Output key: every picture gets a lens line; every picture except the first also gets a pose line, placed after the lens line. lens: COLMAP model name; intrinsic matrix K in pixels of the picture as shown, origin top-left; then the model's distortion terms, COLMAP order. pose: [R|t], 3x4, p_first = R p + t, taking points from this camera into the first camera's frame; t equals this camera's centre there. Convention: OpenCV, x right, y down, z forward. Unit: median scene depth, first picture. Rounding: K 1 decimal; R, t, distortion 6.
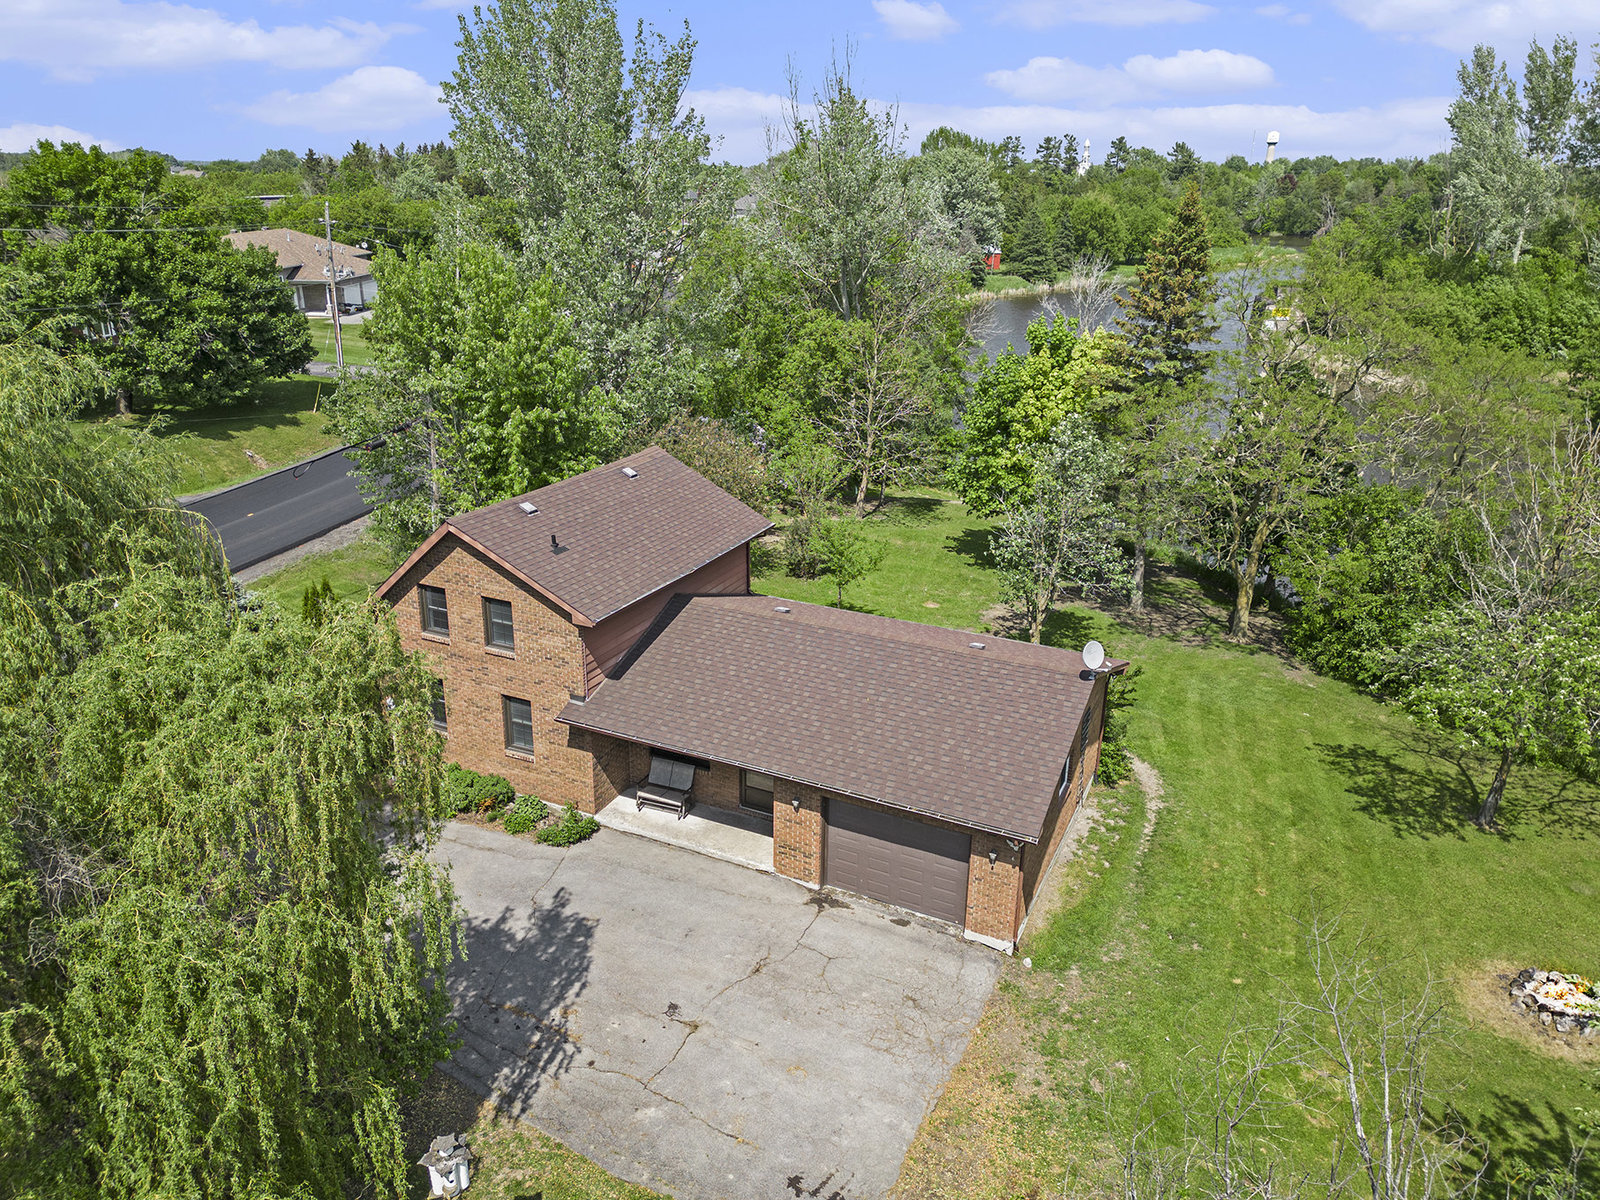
lens RADIAL K [[1139.6, 0, 795.6], [0, 1139.6, 605.3], [0, 0, 1]] dist [0.011867, -0.010854]
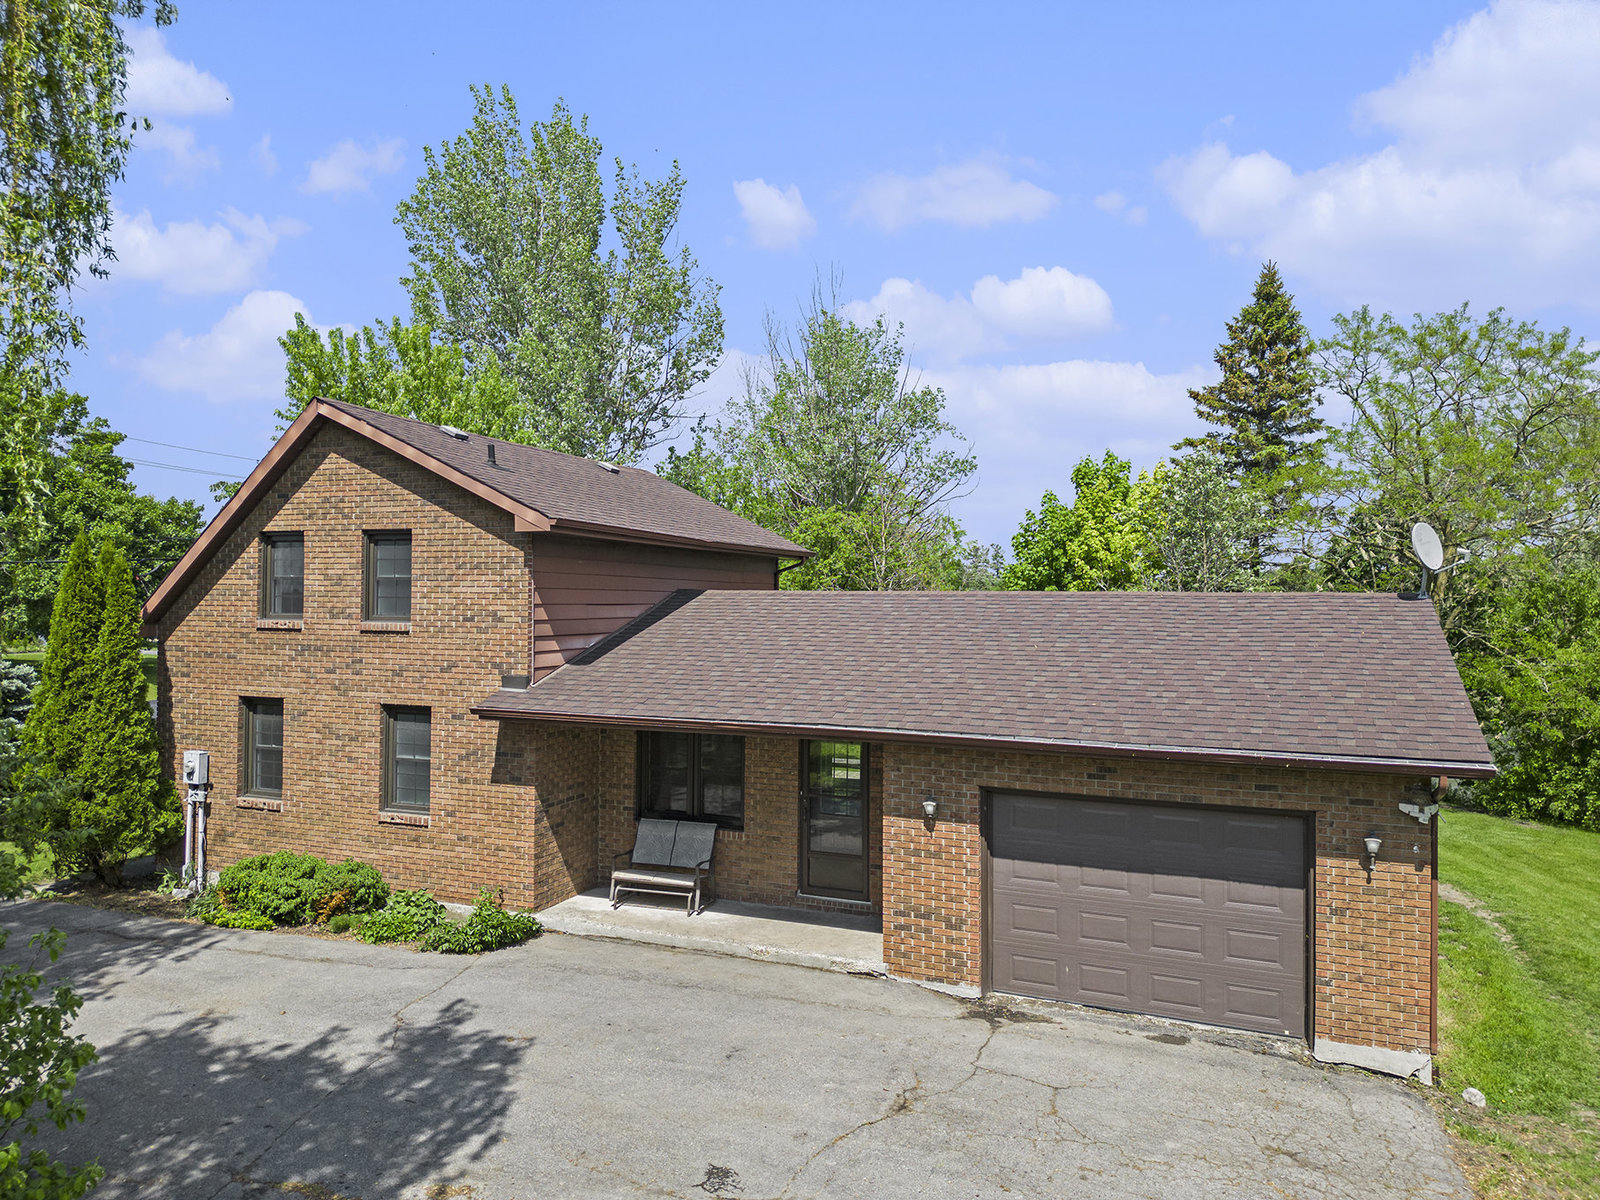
lens RADIAL K [[1139.6, 0, 801.4], [0, 1139.6, 596.7], [0, 0, 1]] dist [0.011867, -0.010854]
pose [[0.998599, -0.005533, 0.052627, -0.082877], [0.023408, 0.938115, -0.345533, 0.254479], [-0.047458, 0.346280, 0.936930, 0.471791]]
